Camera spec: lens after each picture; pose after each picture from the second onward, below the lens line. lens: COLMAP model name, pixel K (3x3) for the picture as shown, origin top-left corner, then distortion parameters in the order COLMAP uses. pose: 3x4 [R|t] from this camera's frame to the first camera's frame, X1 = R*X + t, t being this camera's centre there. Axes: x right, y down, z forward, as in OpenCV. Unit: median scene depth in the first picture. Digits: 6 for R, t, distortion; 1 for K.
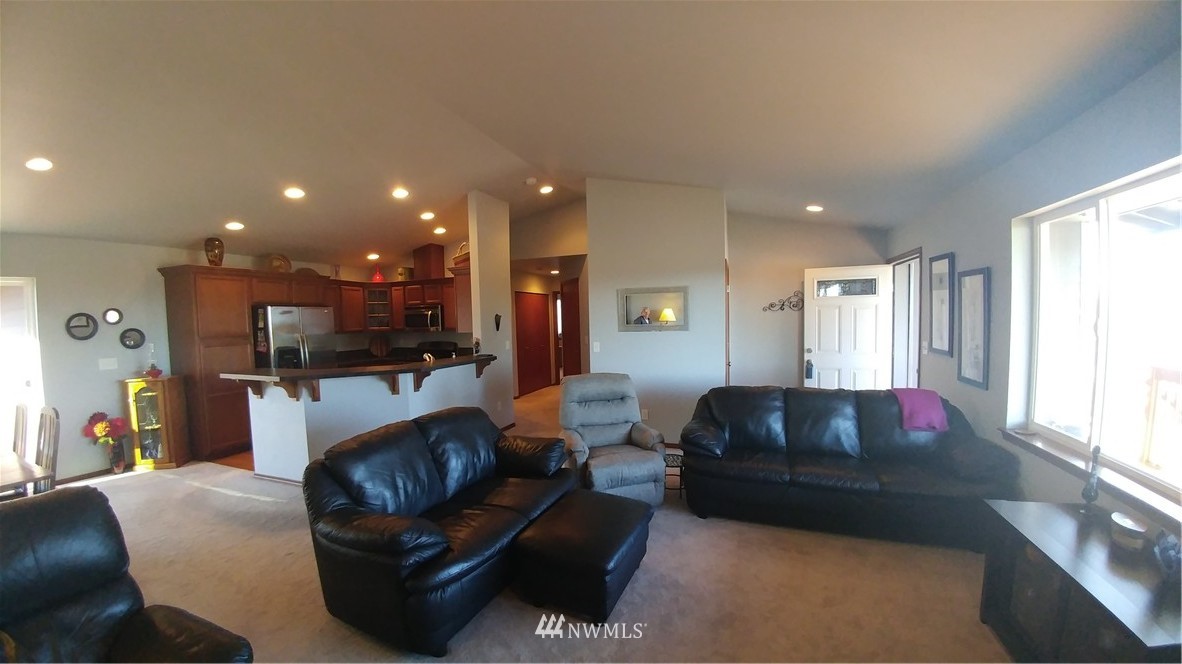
lens RADIAL K [[439.7, 0, 598.4], [0, 439.7, 345.5], [0, 0, 1]] dist [-0.044403, -0.005362]
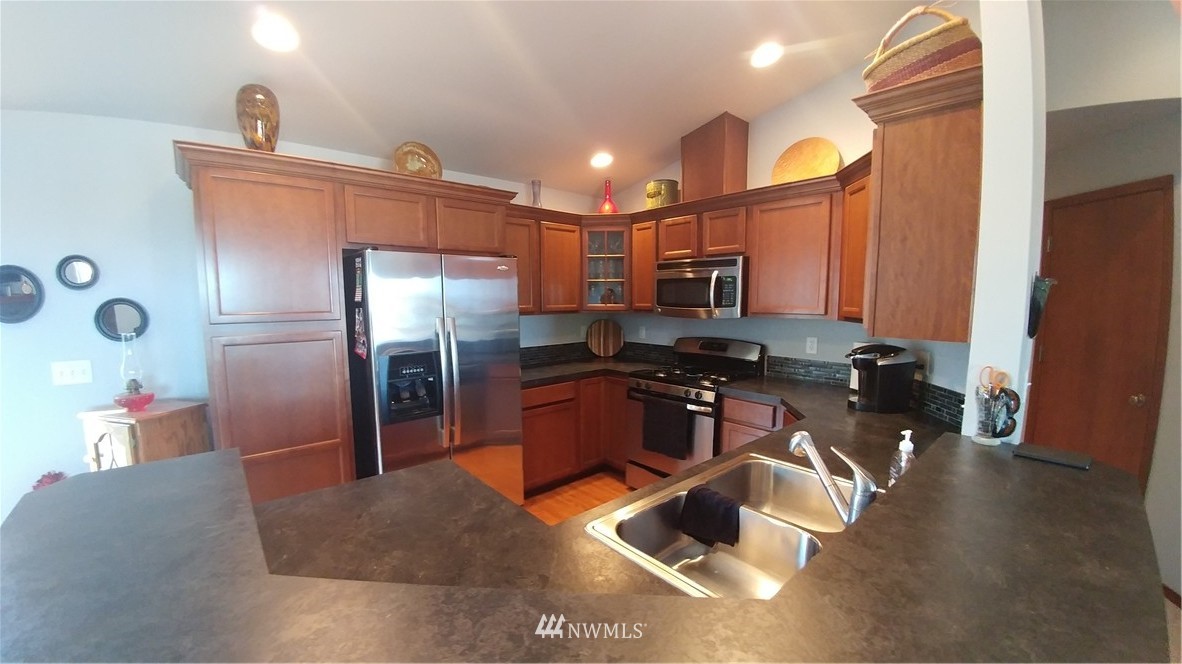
lens RADIAL K [[439.7, 0, 563.0], [0, 439.7, 348.7], [0, 0, 1]] dist [-0.044403, -0.005362]
pose [[0.858277, 0.076142, -0.507507, -0.365982], [-0.044162, 0.996222, 0.074780, -0.033958], [0.511283, -0.041769, 0.858397, 0.687503]]
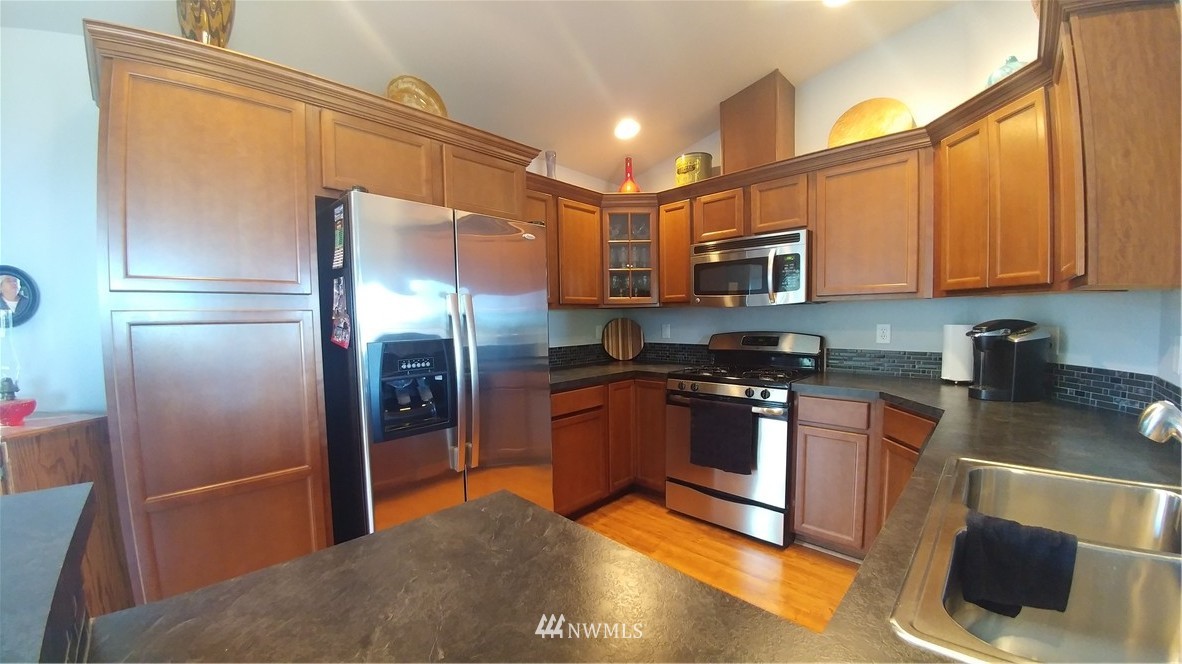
lens RADIAL K [[439.7, 0, 577.9], [0, 439.7, 346.2], [0, 0, 1]] dist [-0.044403, -0.005362]
pose [[0.904780, 0.036178, -0.424341, -0.474001], [-0.031022, 0.999337, 0.019054, 0.003155], [0.424749, -0.004075, 0.905302, 0.748718]]
